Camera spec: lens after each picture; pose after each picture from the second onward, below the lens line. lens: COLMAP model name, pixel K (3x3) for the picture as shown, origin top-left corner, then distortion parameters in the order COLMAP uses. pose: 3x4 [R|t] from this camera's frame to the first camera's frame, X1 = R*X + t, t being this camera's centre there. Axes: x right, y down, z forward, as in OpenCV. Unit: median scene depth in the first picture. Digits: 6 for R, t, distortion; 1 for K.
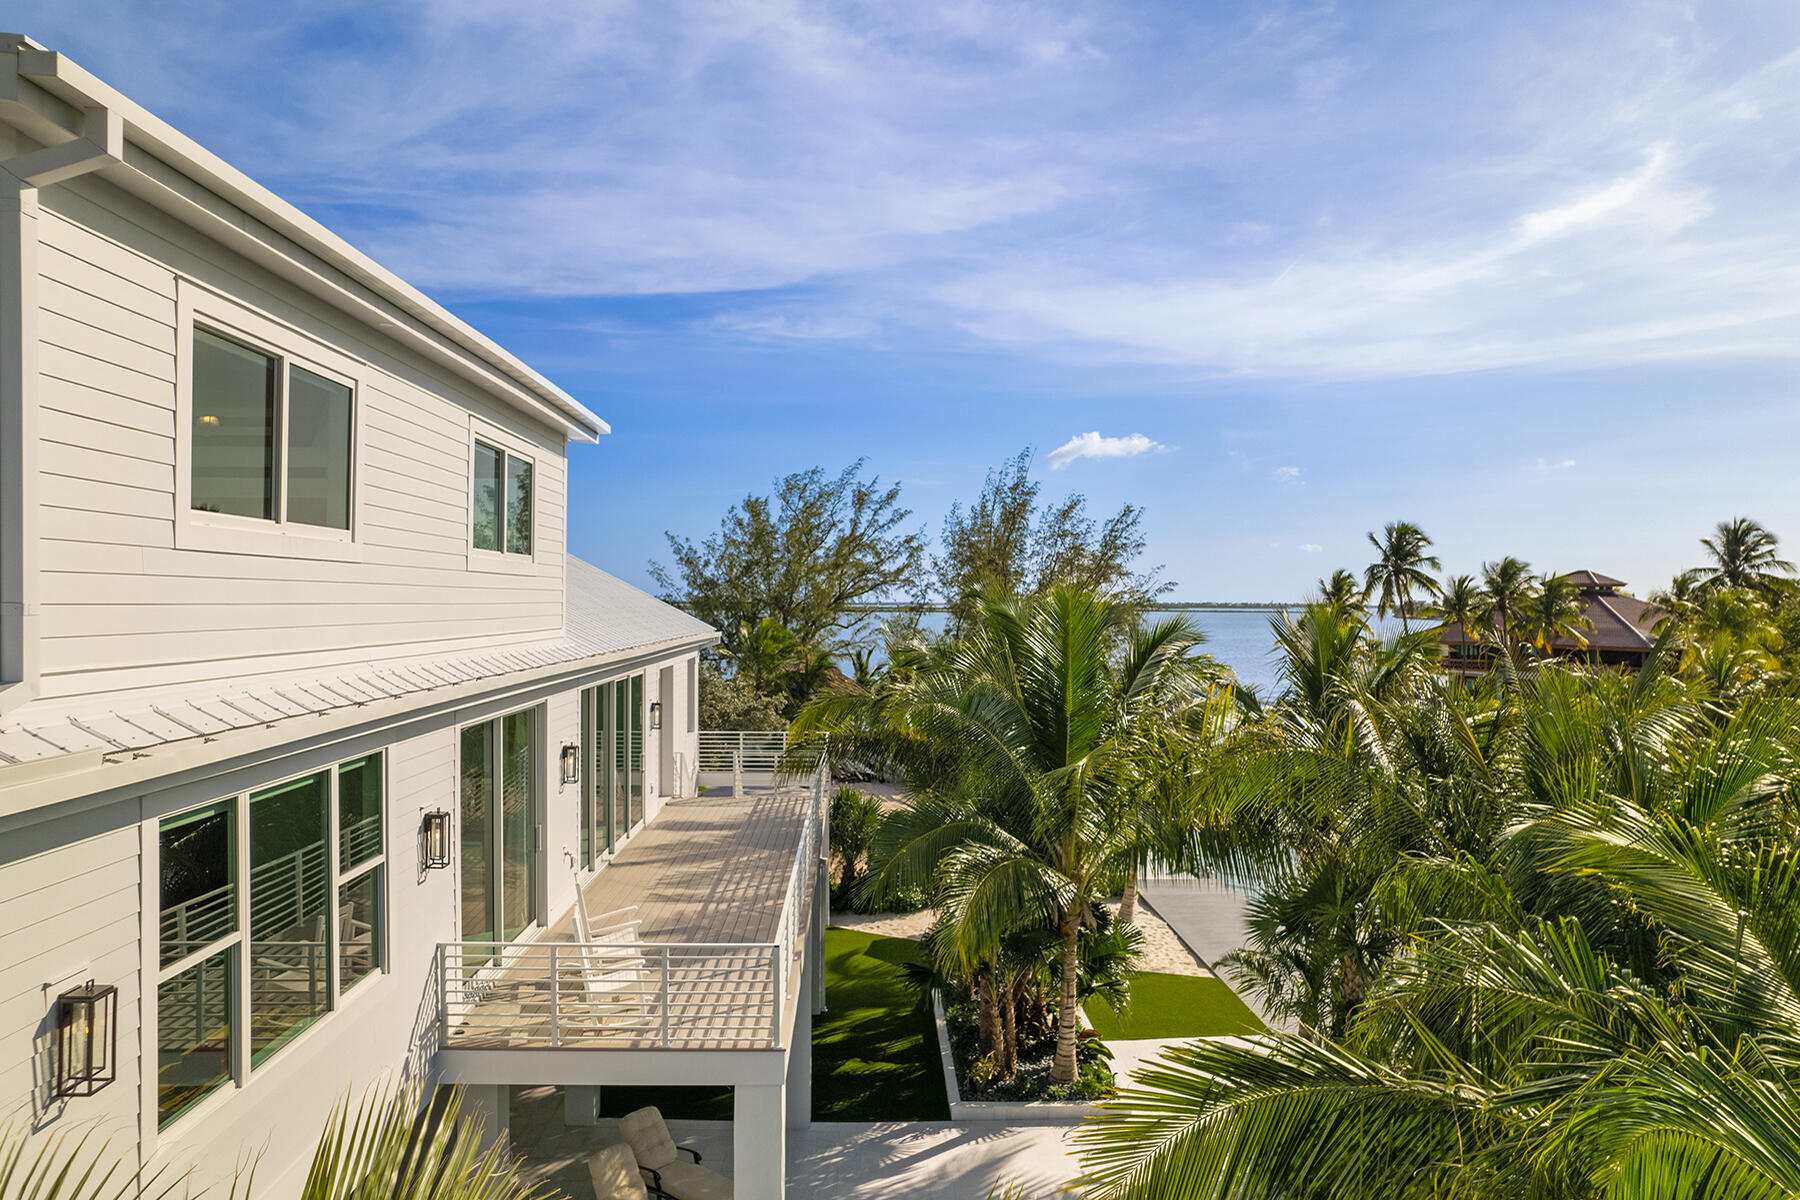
lens RADIAL K [[1137.1, 0, 900.0], [0, 1137.1, 600.0], [0, 0, 1]] dist [0.003035, 0.001566]
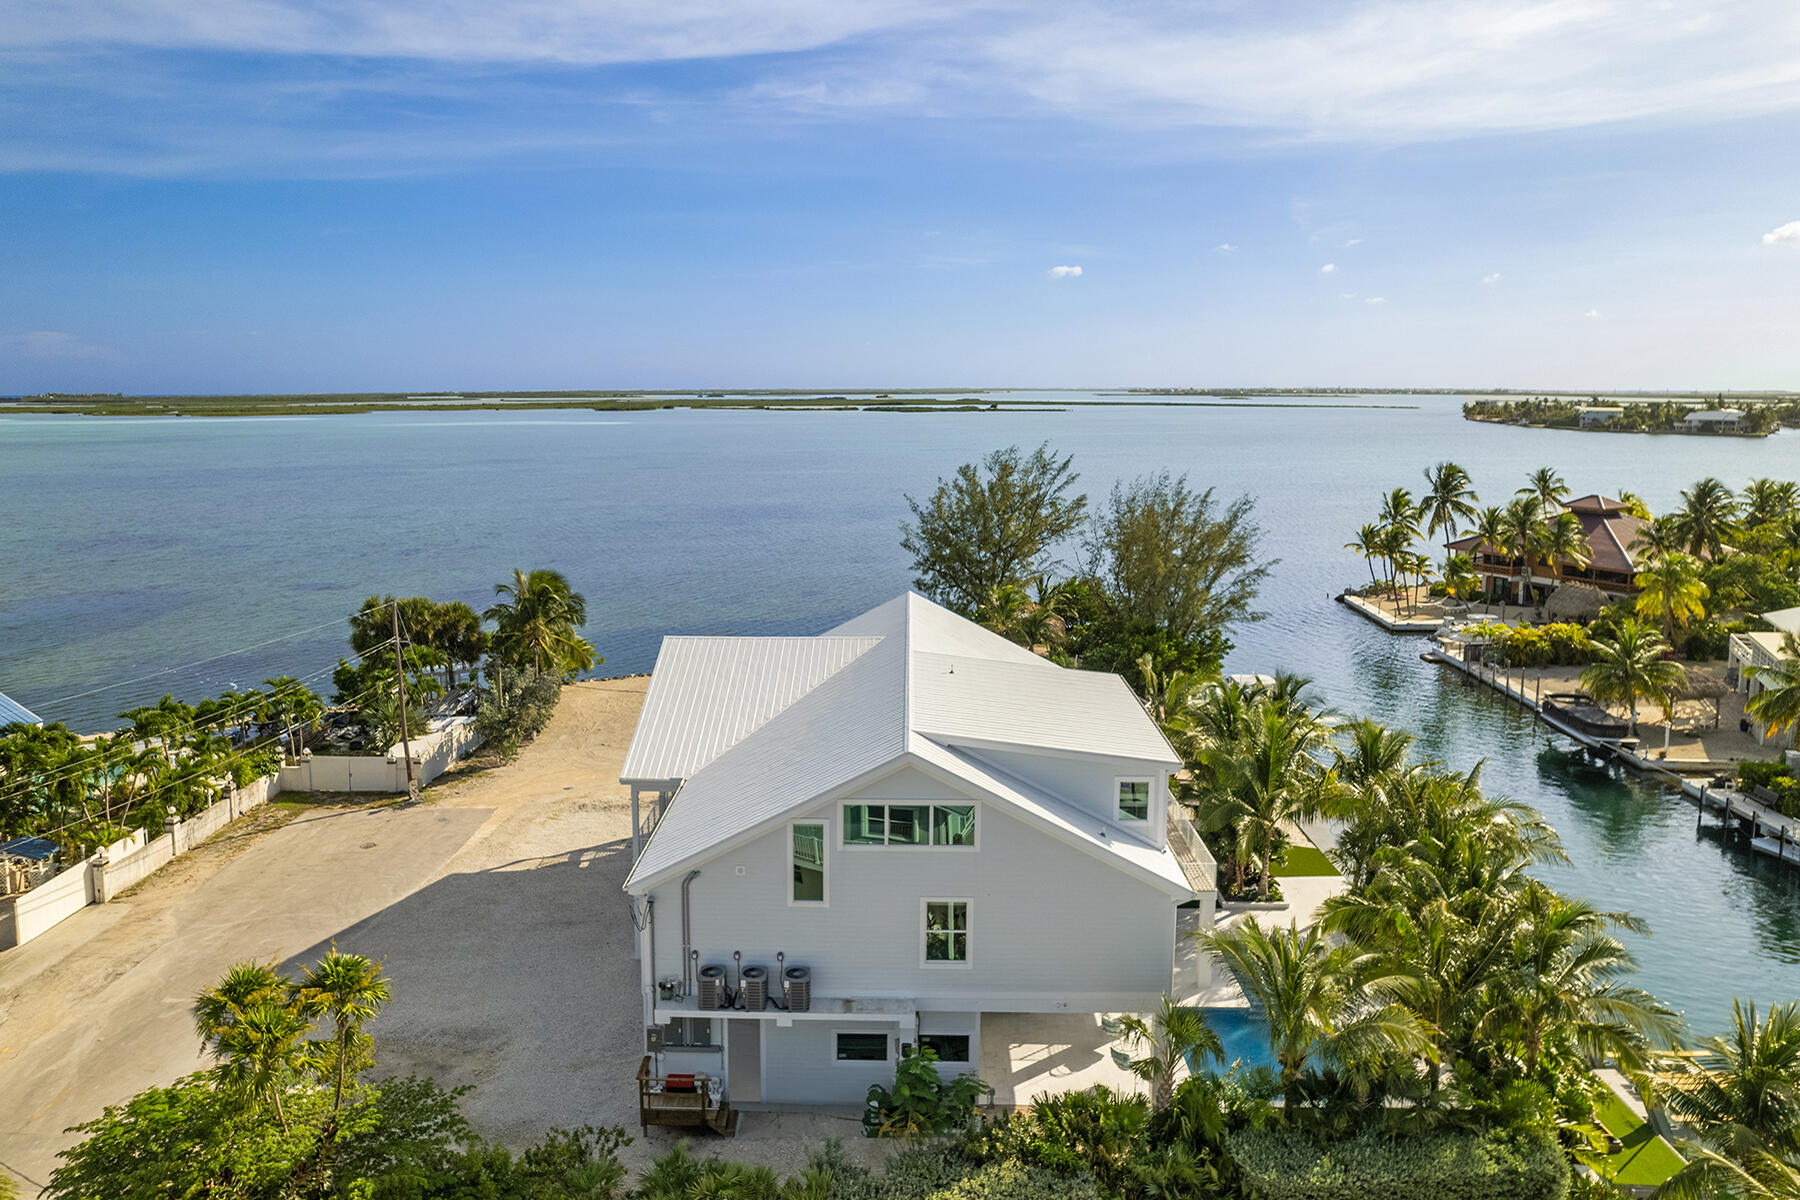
lens RADIAL K [[1149.4, 0, 890.6], [0, 1149.4, 503.0], [0, 0, 1]] dist [-0.005124, 0.000531]
pose [[0.998444, 0.005507, -0.055498, -0.142733], [0.000118, 0.994902, 0.100850, -0.186673], [0.055771, -0.100700, 0.993353, -0.399664]]
